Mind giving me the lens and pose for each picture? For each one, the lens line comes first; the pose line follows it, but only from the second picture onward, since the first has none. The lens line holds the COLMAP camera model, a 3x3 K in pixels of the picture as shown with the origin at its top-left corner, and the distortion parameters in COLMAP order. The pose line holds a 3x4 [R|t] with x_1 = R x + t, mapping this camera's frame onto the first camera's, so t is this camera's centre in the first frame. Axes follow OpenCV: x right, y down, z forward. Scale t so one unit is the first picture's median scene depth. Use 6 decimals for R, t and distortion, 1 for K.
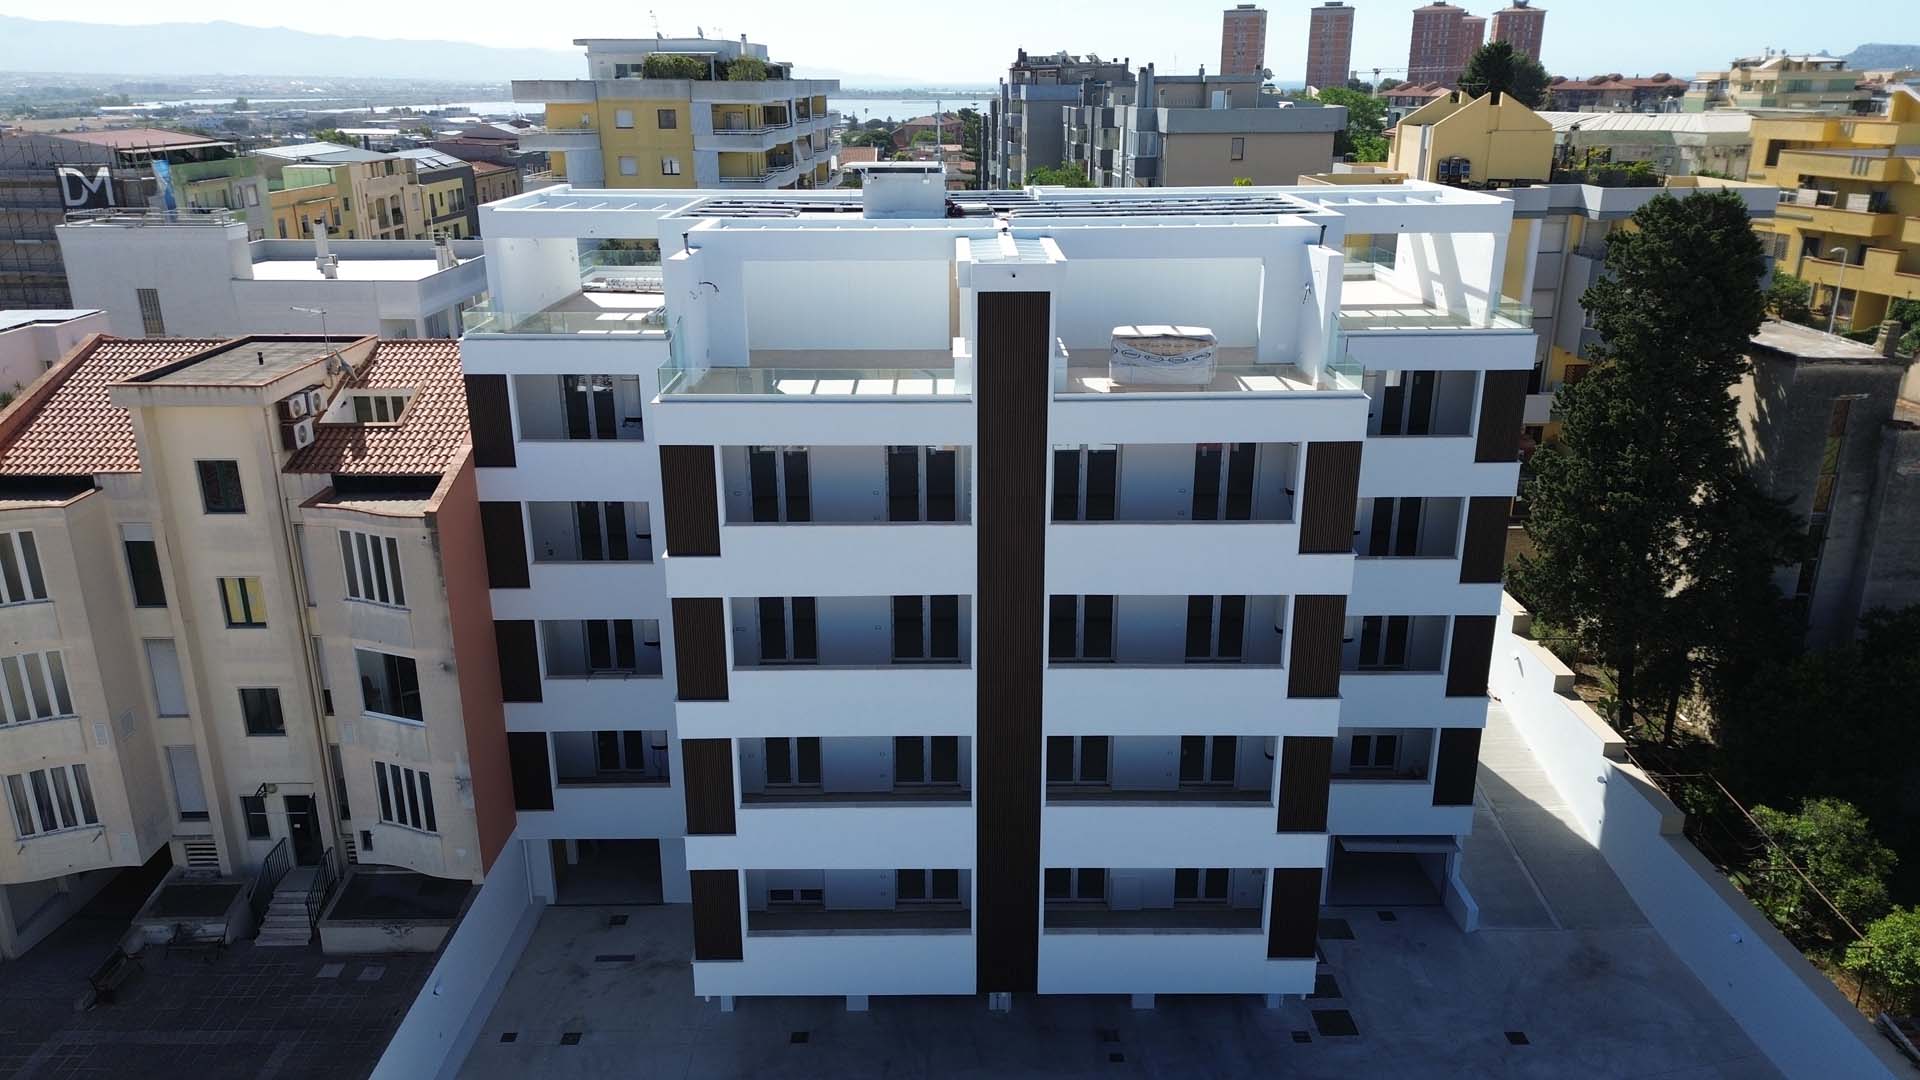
lens RADIAL K [[1356.9, 0, 961.1], [0, 1356.9, 537.8], [0, 0, 1]] dist [0.075357, -0.070080]
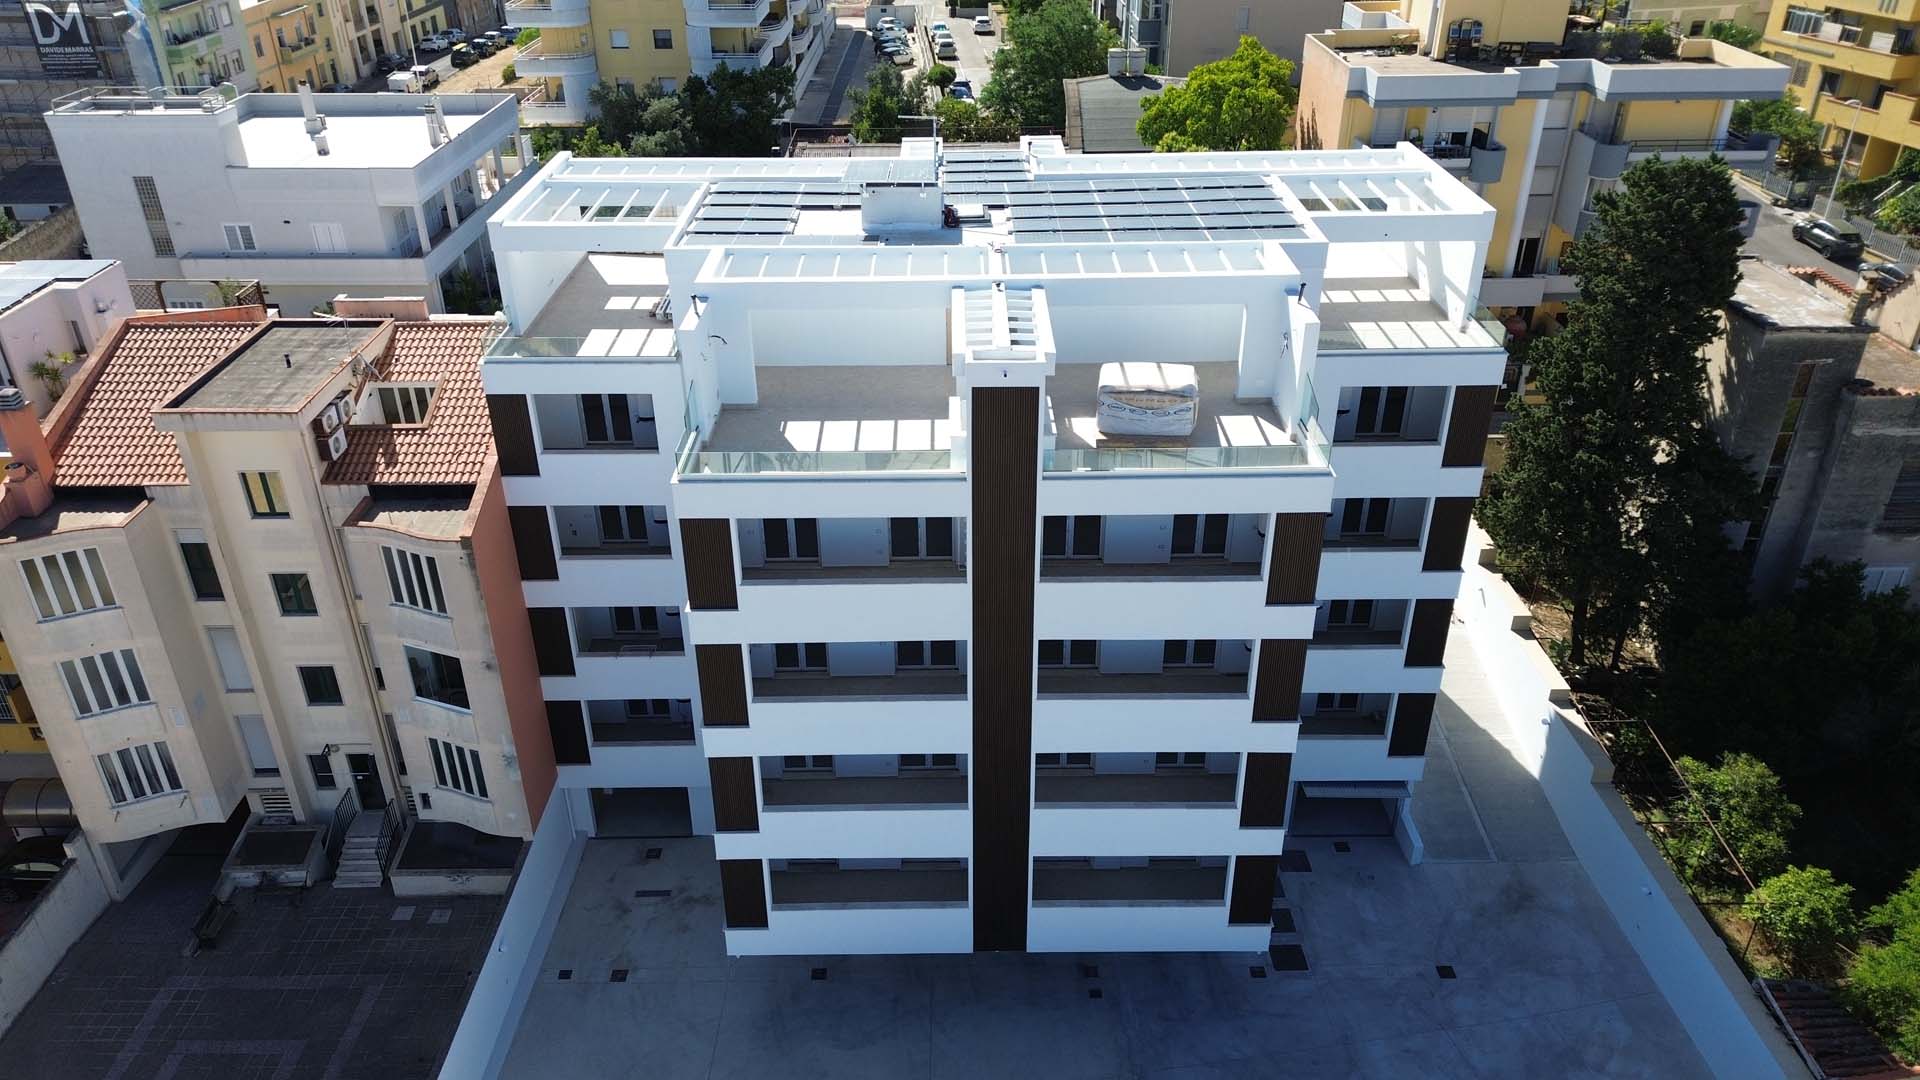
lens RADIAL K [[1356.9, 0, 959.4], [0, 1356.9, 539.3], [0, 0, 1]] dist [0.075357, -0.070080]
pose [[0.999992, -0.003382, -0.002132, 0.003002], [0.003717, 0.982892, 0.184146, -0.188574], [0.001473, -0.184153, 0.982897, -0.051428]]
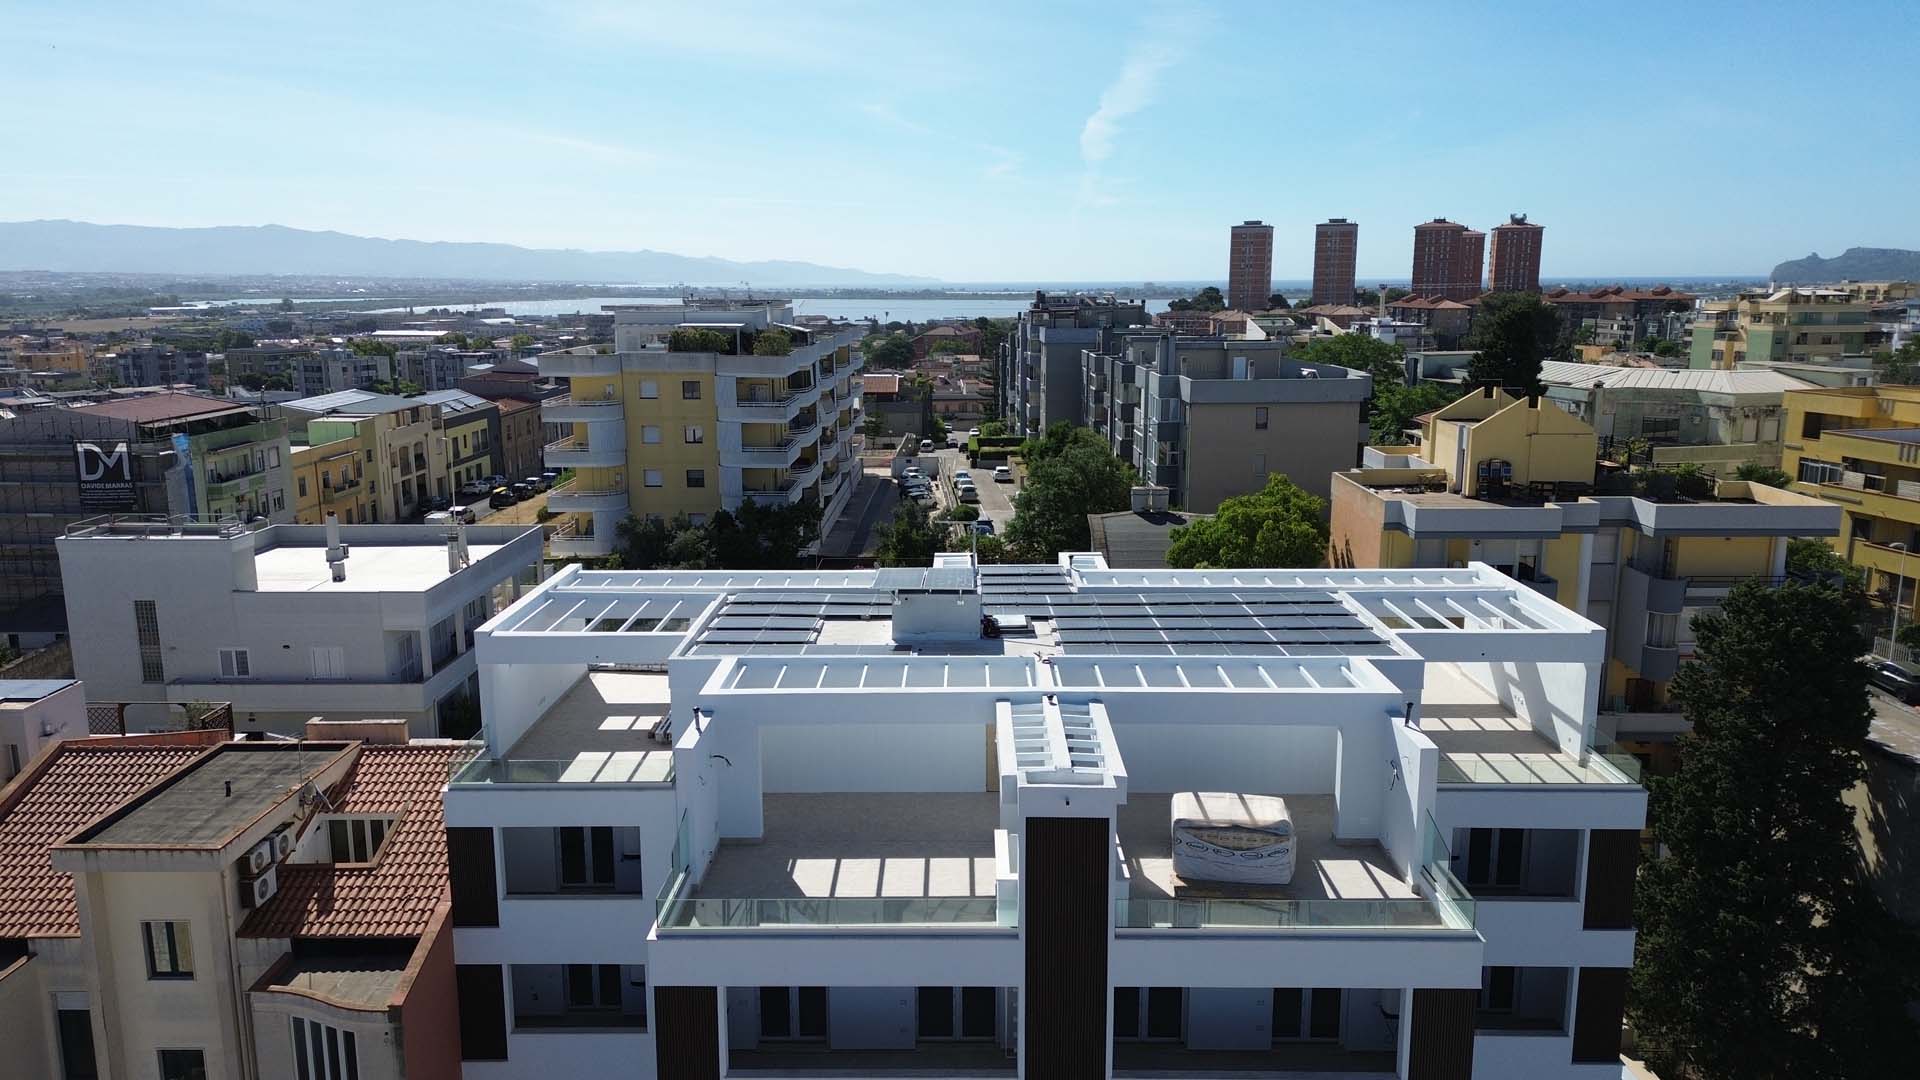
lens RADIAL K [[1356.9, 0, 959.0], [0, 1356.9, 535.5], [0, 0, 1]] dist [0.075357, -0.070080]
pose [[0.999914, 0.003468, -0.012660, -0.014848], [-0.005159, 0.990677, -0.136136, -0.175093], [0.012070, 0.136190, 0.990609, 0.080492]]
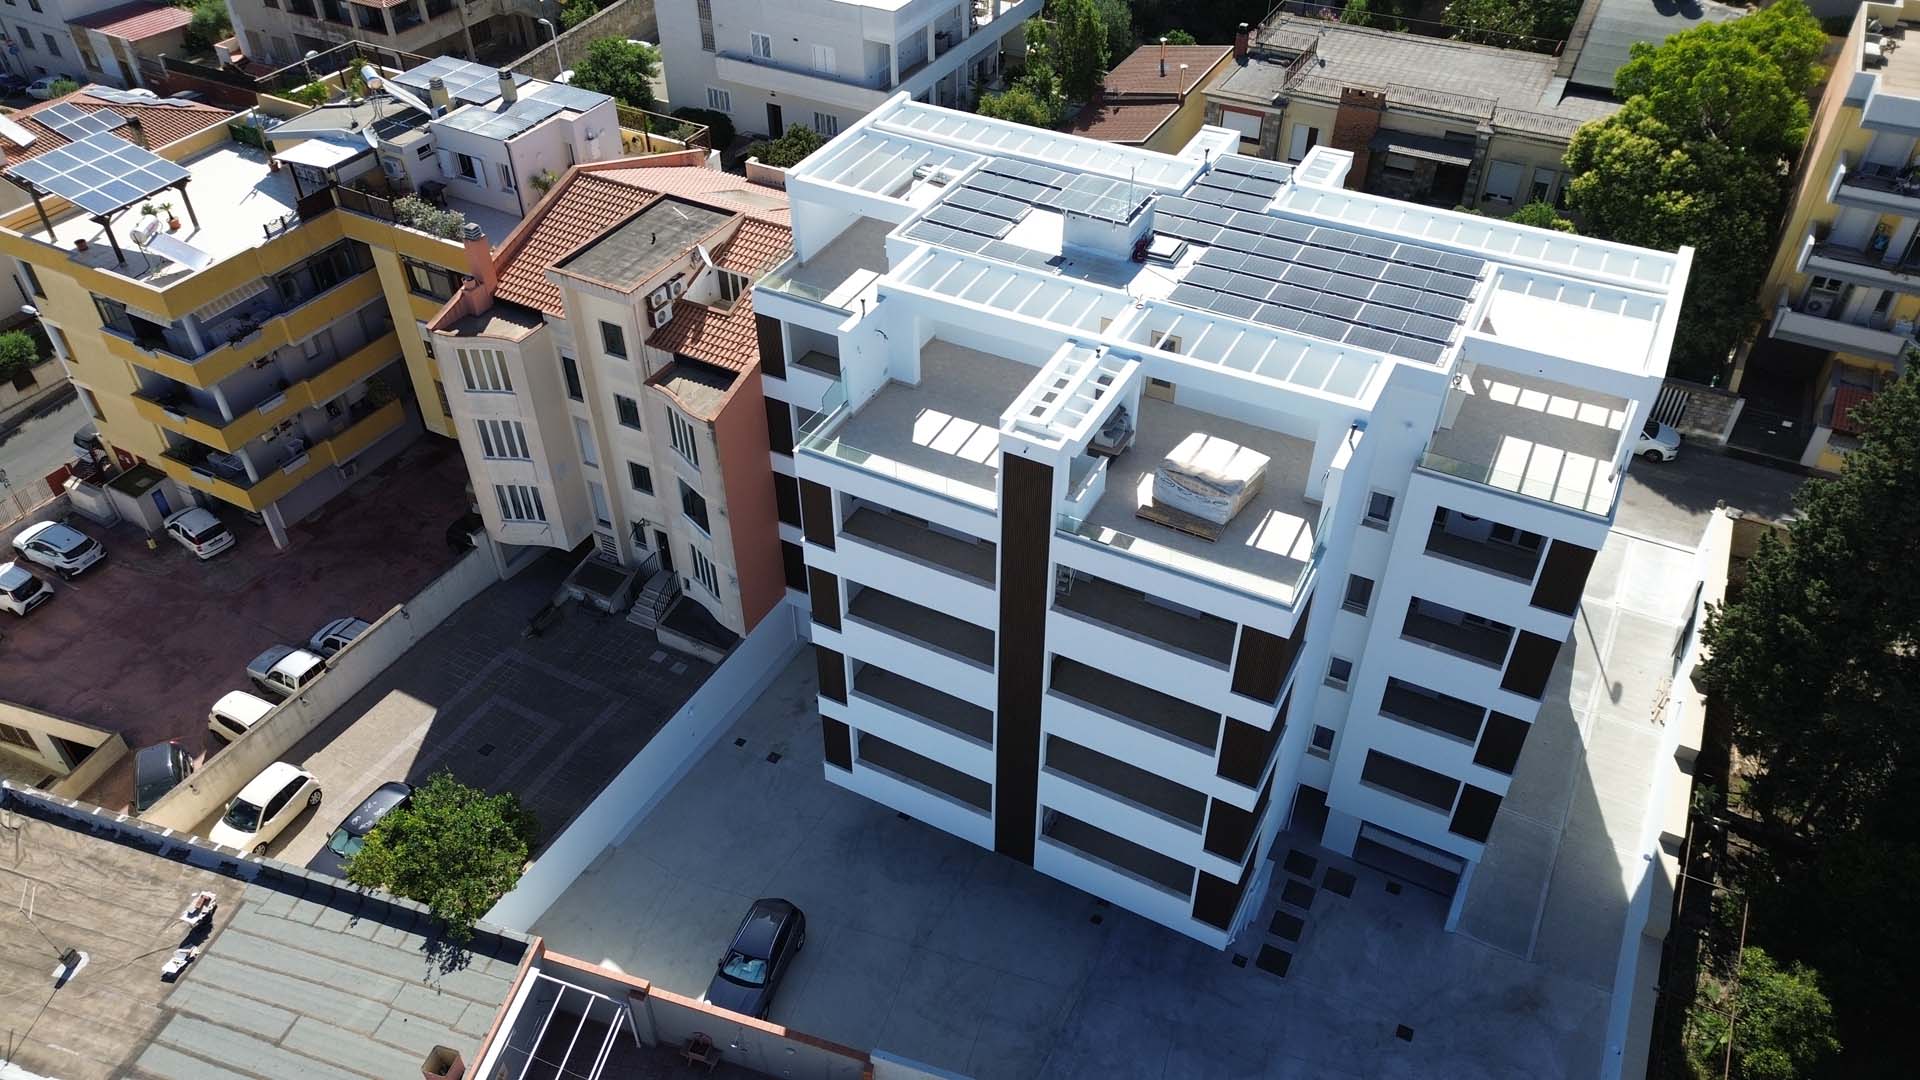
lens RADIAL K [[1356.9, 0, 955.7], [0, 1356.9, 547.1], [0, 0, 1]] dist [0.075357, -0.070080]
pose [[0.880902, 0.305674, -0.361353, 0.337575], [-0.151430, 0.905368, 0.396709, -0.437066], [0.448421, -0.294741, 0.843828, -0.095645]]
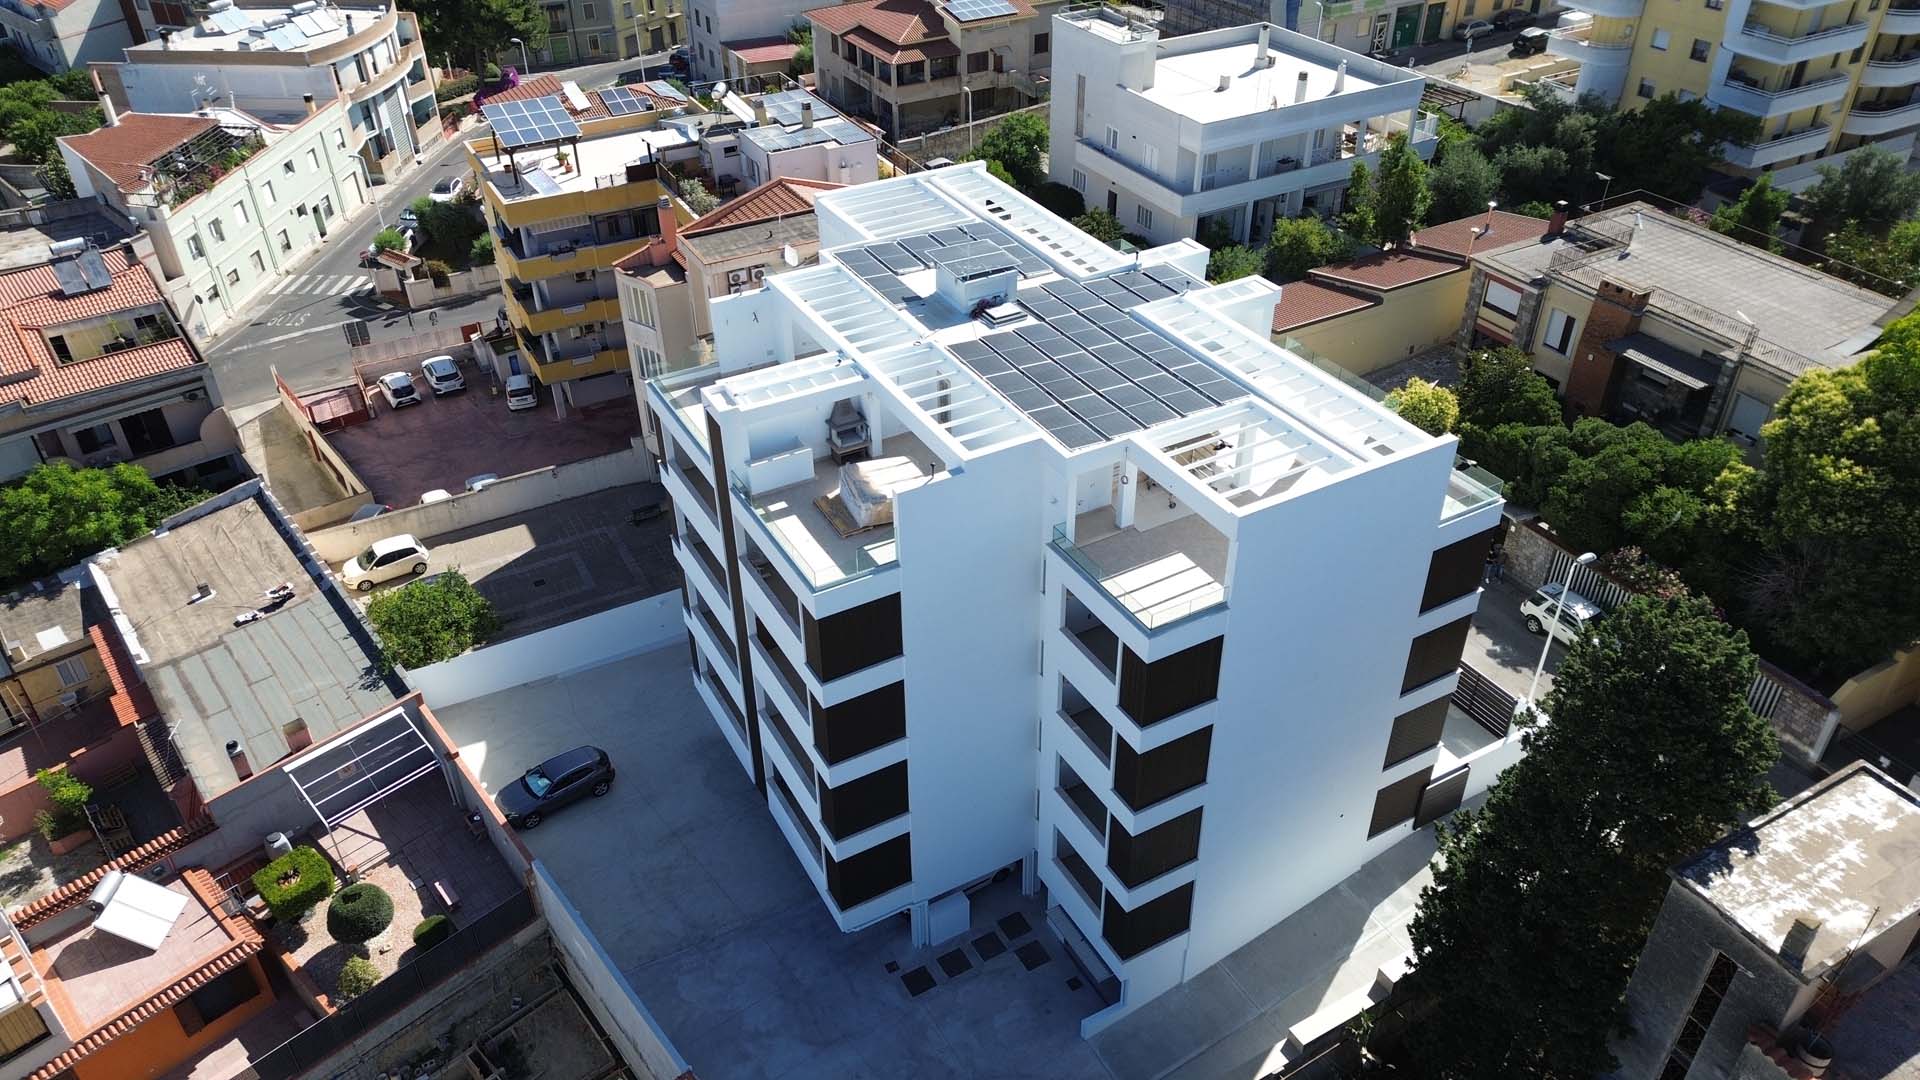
lens RADIAL K [[1356.9, 0, 953.4], [0, 1356.9, 542.6], [0, 0, 1]] dist [0.075357, -0.070080]
pose [[0.478516, 0.503110, -0.719654, 0.991998], [-0.272074, 0.864196, 0.423250, -0.574814], [0.834864, -0.006733, 0.550415, 0.270577]]
